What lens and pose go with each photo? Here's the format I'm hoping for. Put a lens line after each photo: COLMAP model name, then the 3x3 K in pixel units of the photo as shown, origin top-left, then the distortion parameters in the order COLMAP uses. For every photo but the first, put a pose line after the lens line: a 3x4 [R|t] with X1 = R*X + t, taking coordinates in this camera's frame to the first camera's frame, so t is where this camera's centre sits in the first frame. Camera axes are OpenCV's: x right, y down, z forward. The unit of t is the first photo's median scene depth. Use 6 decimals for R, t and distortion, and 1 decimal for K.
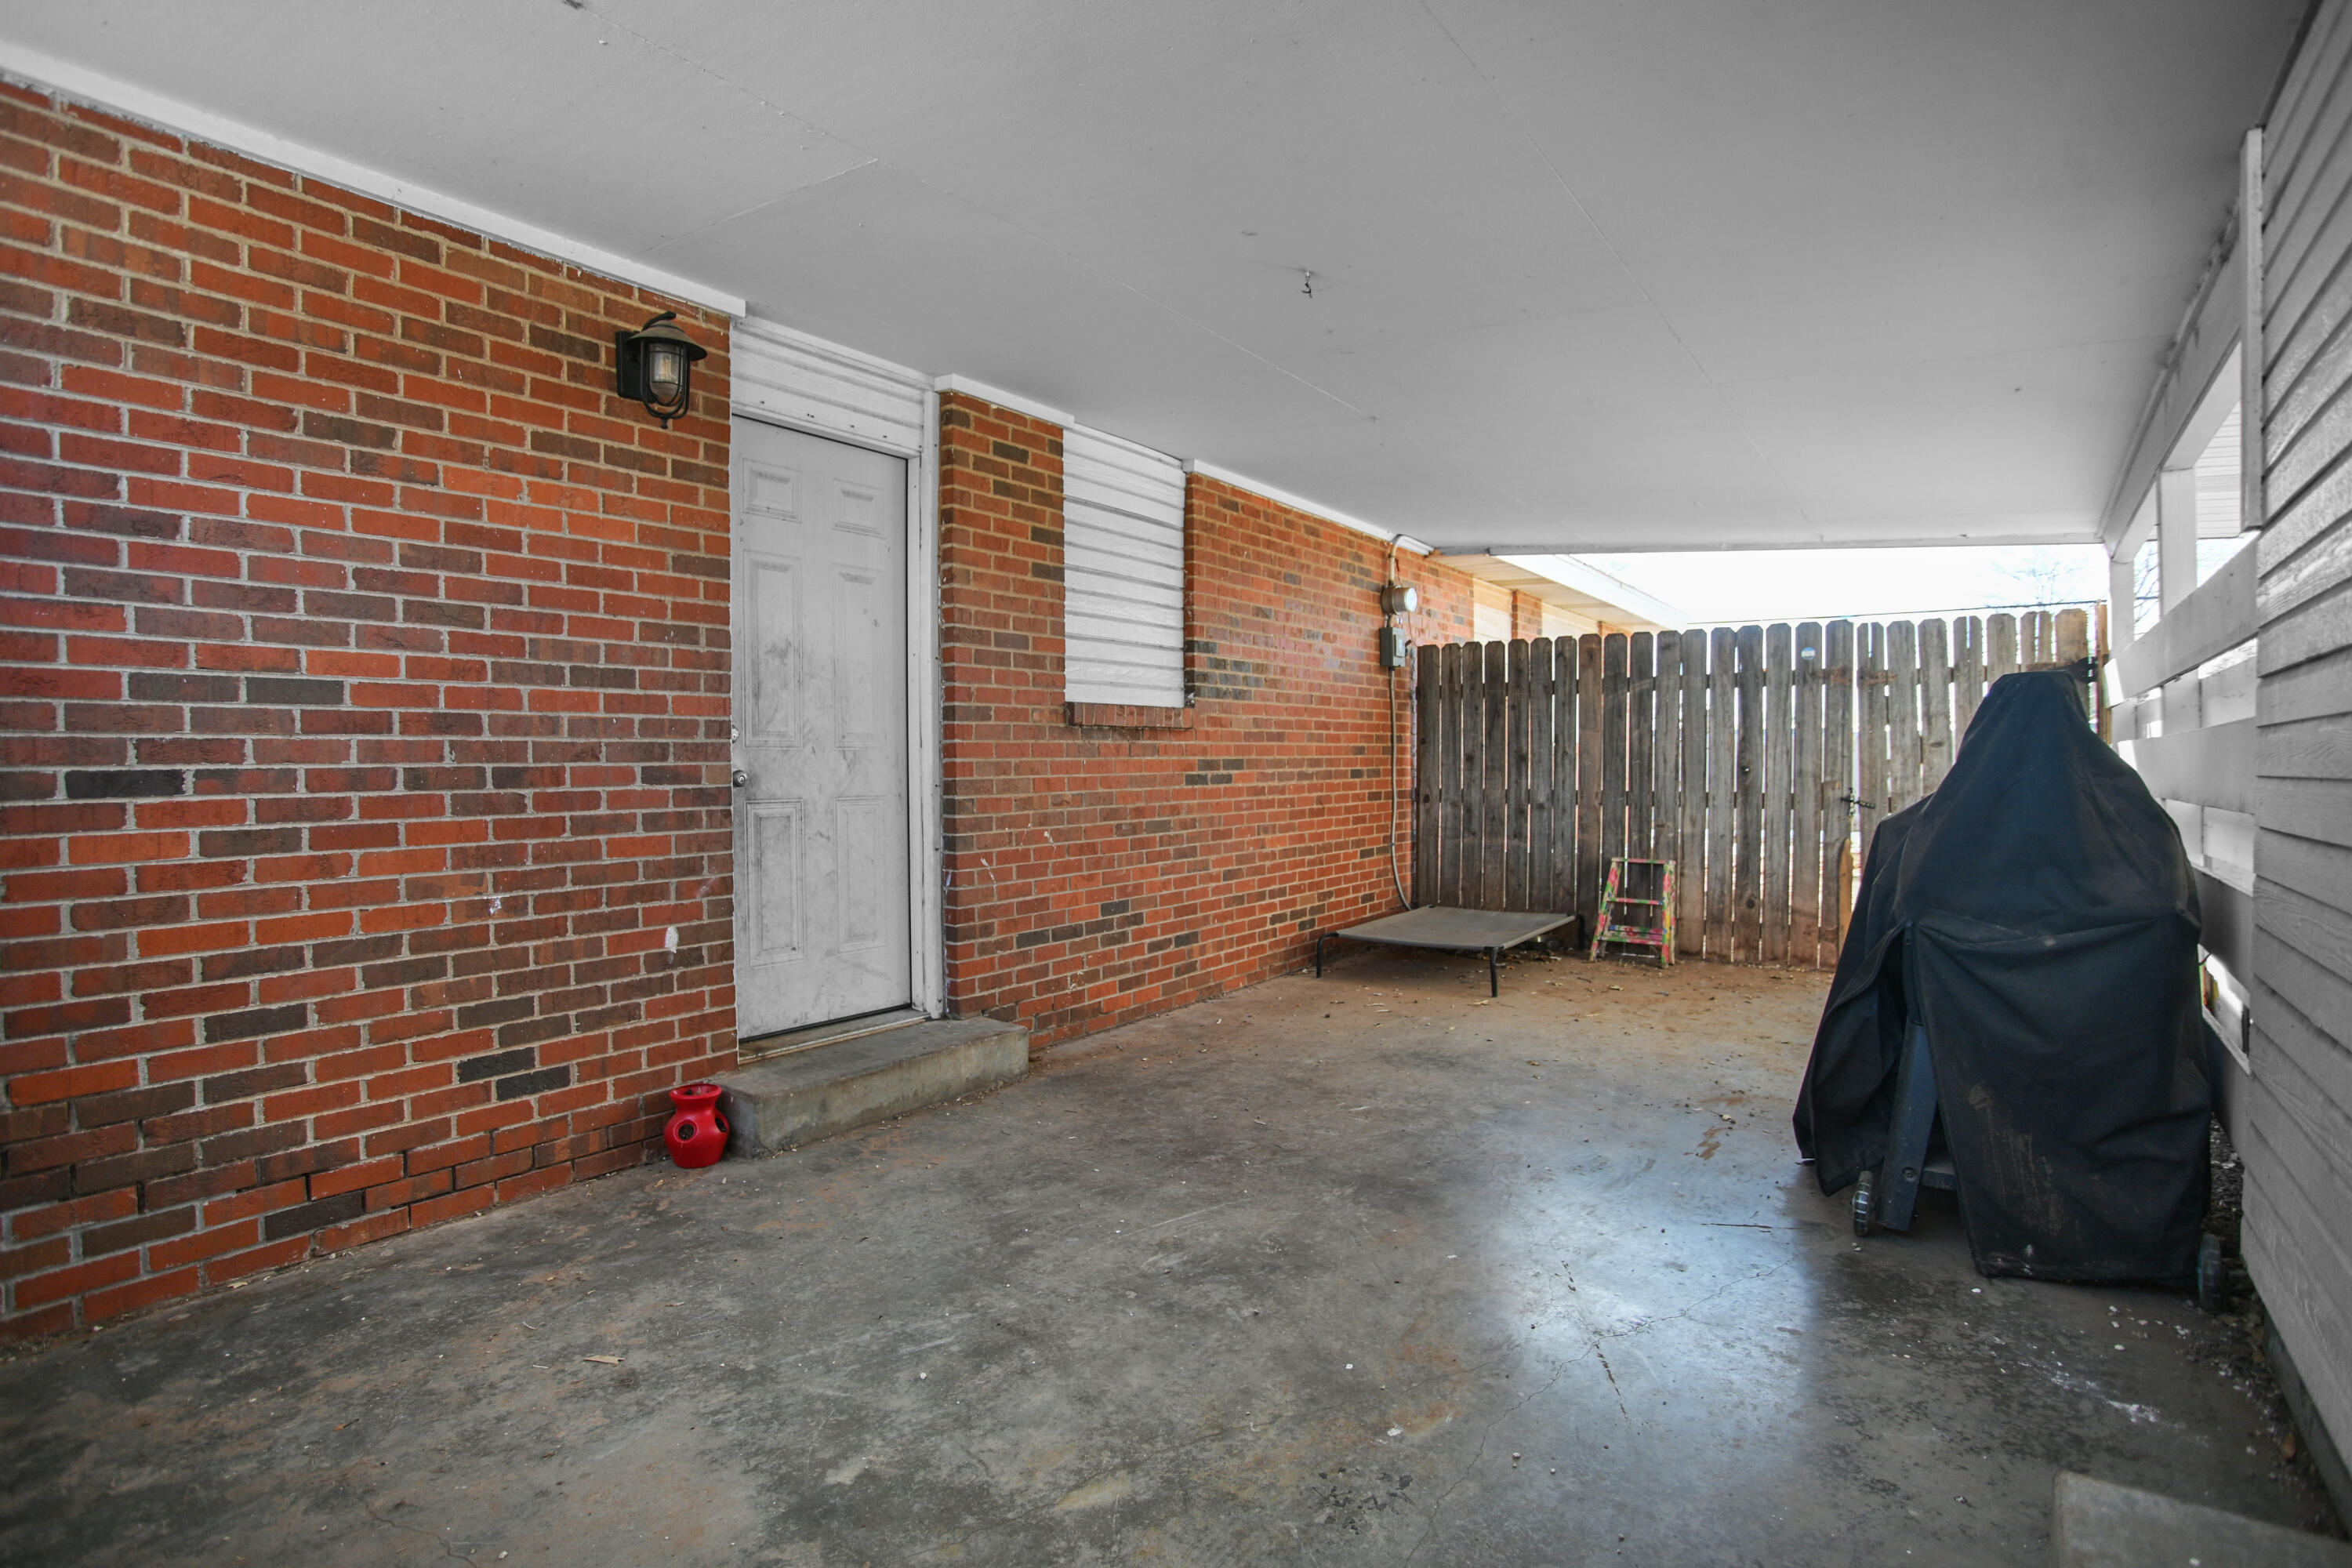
lens RADIAL K [[1163.4, 0, 1150.2], [0, 1163.4, 791.5], [0, 0, 1]] dist [-0.074152, 0.028236]
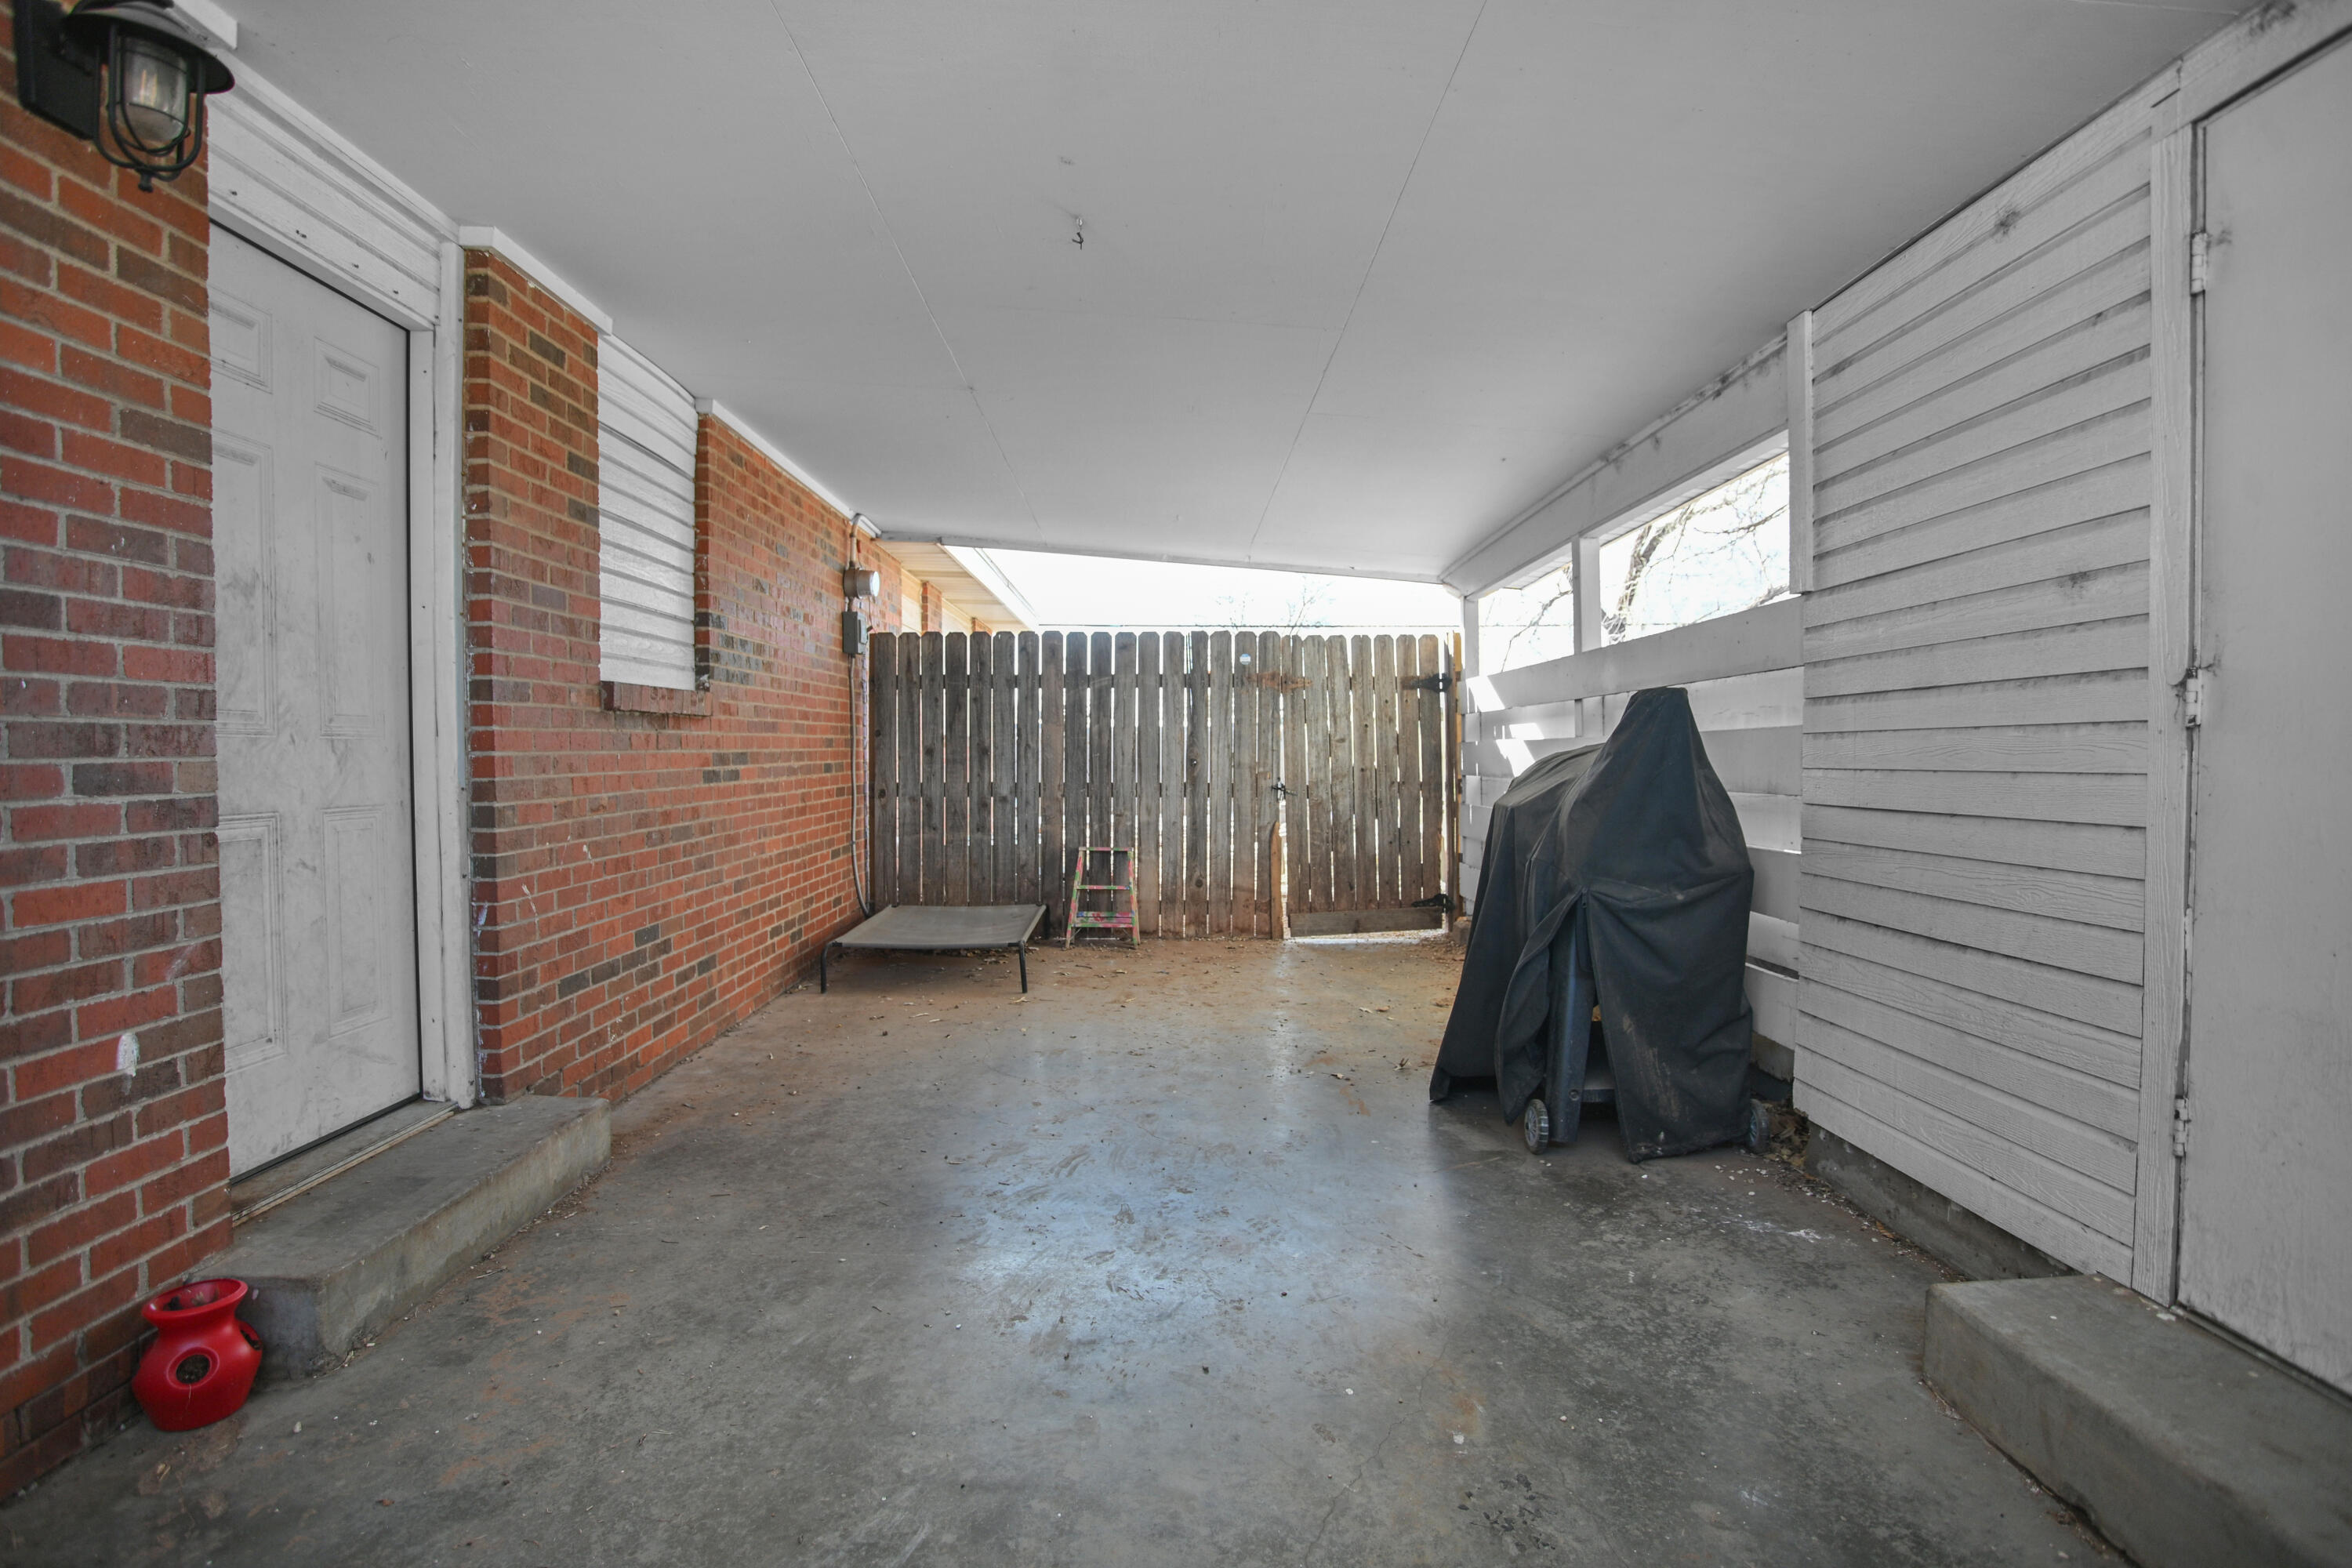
lens RADIAL K [[1163.4, 0, 1167.7], [0, 1163.4, 785.6], [0, 0, 1]] dist [-0.074152, 0.028236]
pose [[0.797049, -0.014462, 0.603742, -0.255038], [0.013102, 0.999892, 0.006654, -0.005882], [-0.603773, 0.002607, 0.797152, 0.162907]]
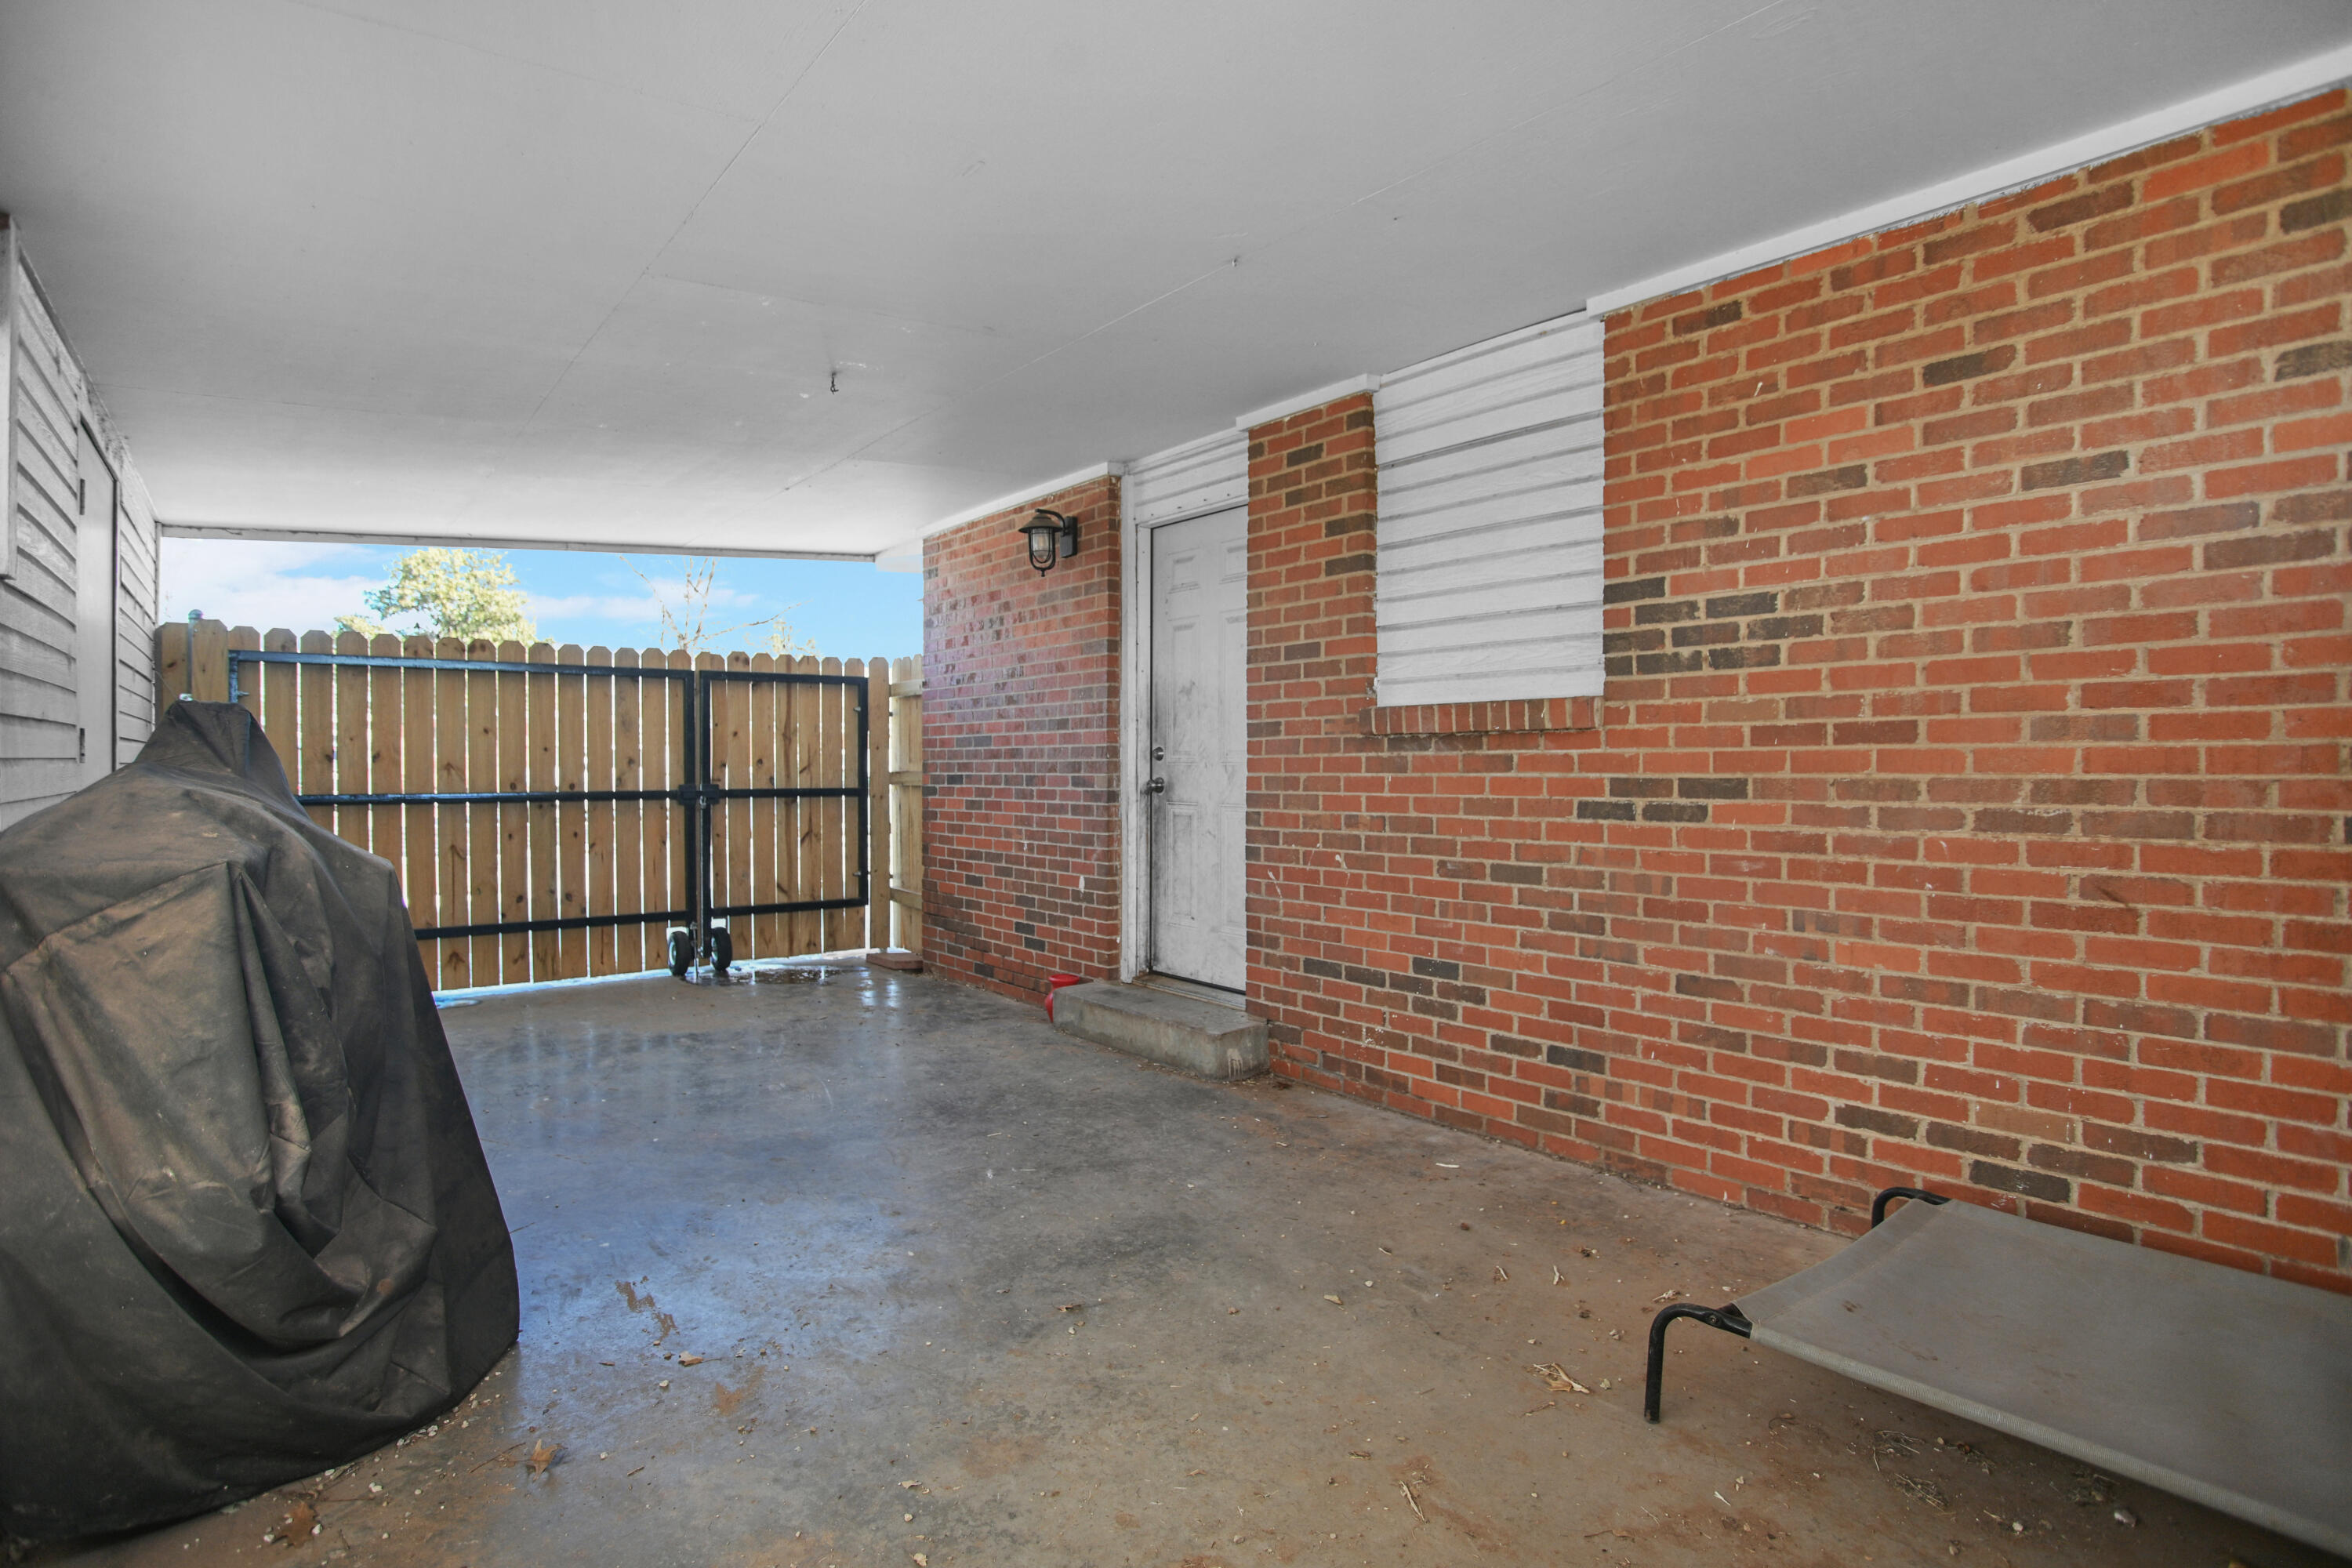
lens RADIAL K [[1163.4, 0, 1183.4], [0, 1163.4, 788.4], [0, 0, 1]] dist [-0.074152, 0.028236]
pose [[-0.241679, 0.020882, -0.970132, 0.862923], [-0.026948, 0.999238, 0.028222, -0.041615], [0.969982, 0.032964, -0.240932, 1.169277]]
